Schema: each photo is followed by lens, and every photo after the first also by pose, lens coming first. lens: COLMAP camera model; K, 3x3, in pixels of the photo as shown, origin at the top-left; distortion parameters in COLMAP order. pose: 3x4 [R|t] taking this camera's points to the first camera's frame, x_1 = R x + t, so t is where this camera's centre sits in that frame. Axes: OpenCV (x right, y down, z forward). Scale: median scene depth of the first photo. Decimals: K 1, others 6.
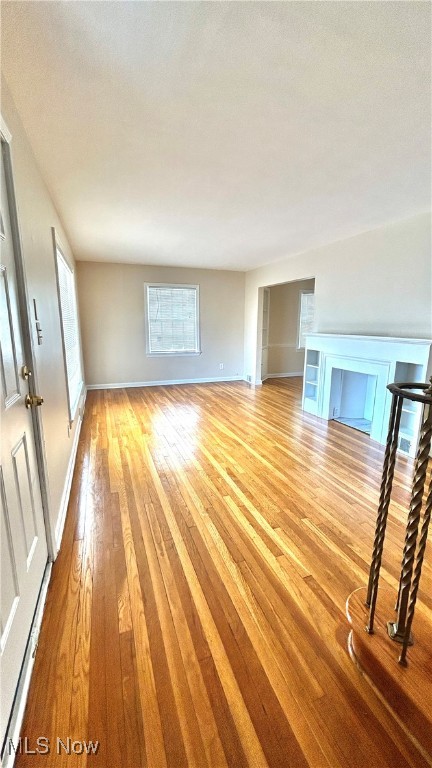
lens RADIAL K [[308.3, 0, 216.3], [0, 308.3, 384.8], [0, 0, 1]] dist [-0.003920, 0.000661]
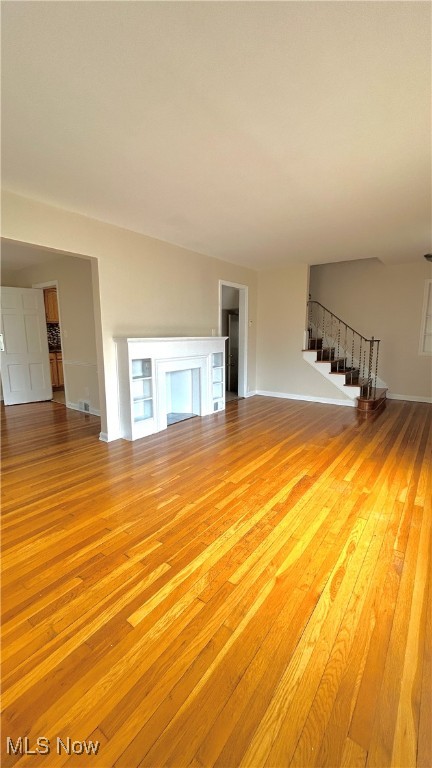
lens RADIAL K [[308.3, 0, 216.7], [0, 308.3, 382.3], [0, 0, 1]] dist [-0.003920, 0.000661]
pose [[-0.541808, -0.145283, 0.827851, -0.494993], [0.161131, 0.948725, 0.271952, -0.255879], [-0.824912, 0.280739, -0.490617, 1.322923]]
